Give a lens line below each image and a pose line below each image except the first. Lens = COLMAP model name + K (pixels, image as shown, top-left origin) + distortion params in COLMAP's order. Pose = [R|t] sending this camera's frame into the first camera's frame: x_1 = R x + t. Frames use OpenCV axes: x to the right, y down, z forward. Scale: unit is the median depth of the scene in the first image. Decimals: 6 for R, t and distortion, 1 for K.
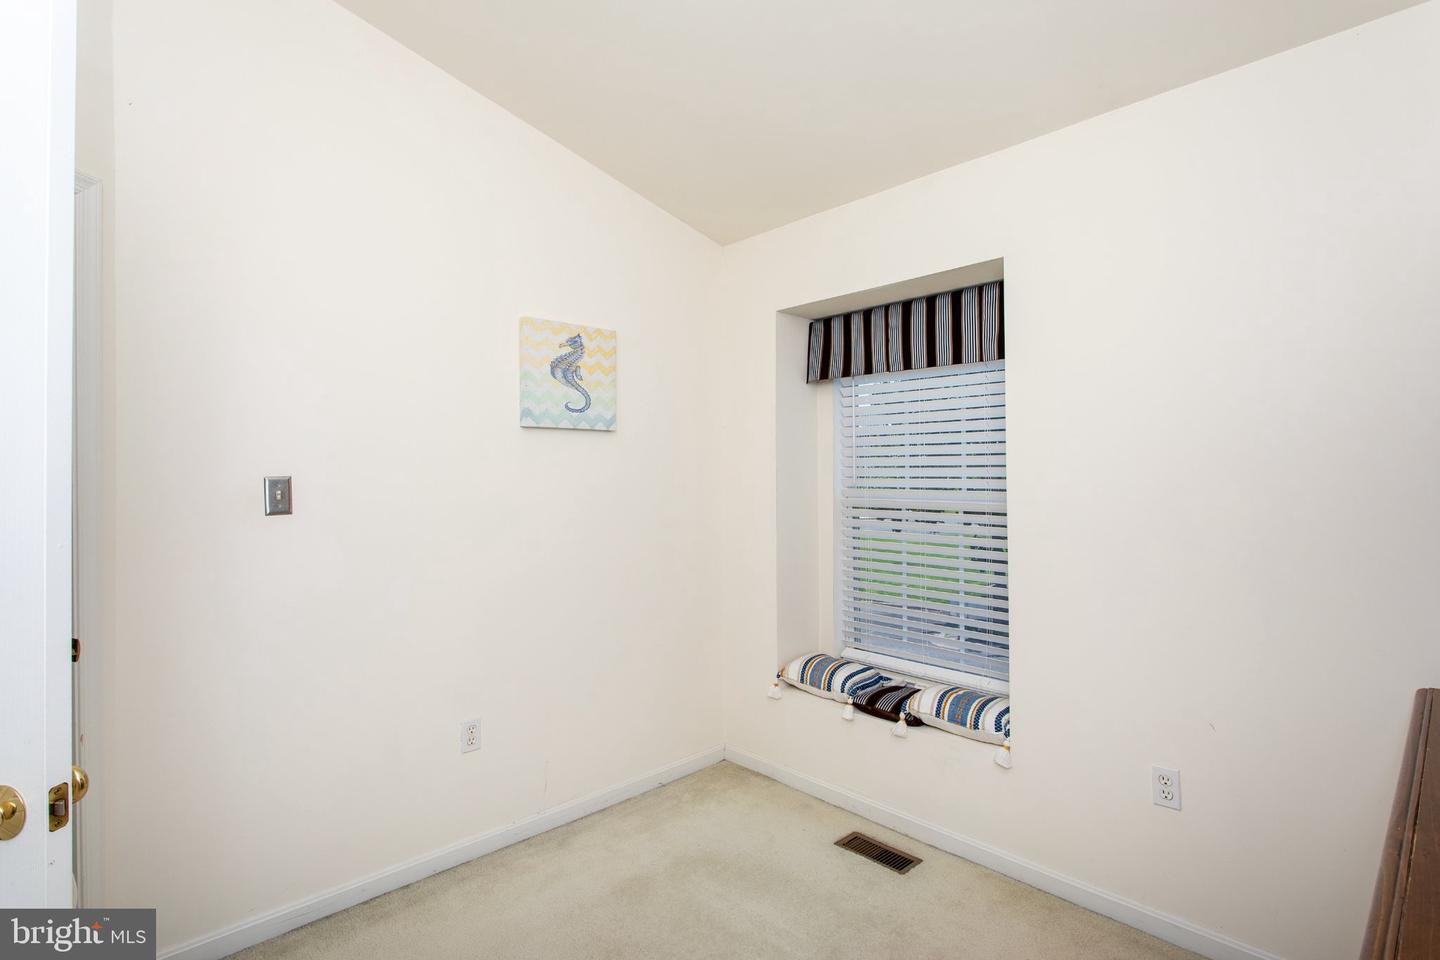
lens RADIAL K [[721.2, 0, 722.6], [0, 721.2, 481.9], [0, 0, 1]] dist [0.002570, -0.000156]
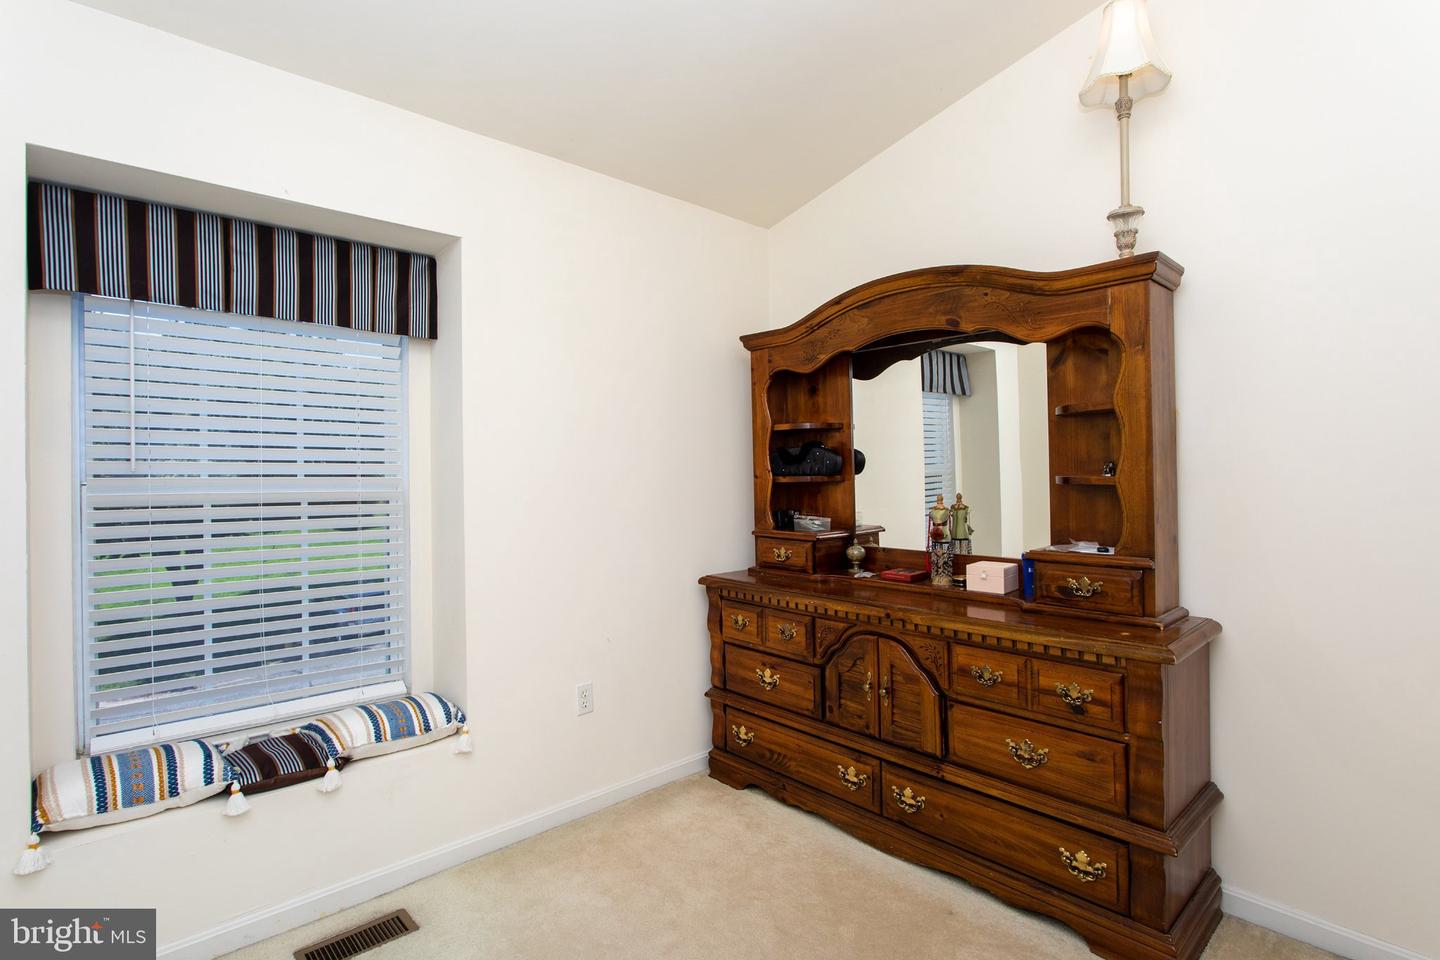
lens RADIAL K [[709.1, 0, 721.5], [0, 709.1, 471.1], [0, 0, 1]] dist [0.002171, 0.000805]
pose [[0.017164, -0.002643, 0.999849, -0.481621], [0.002899, 0.999992, 0.002593, 0.004499], [-0.999848, 0.002854, 0.017172, 0.523609]]
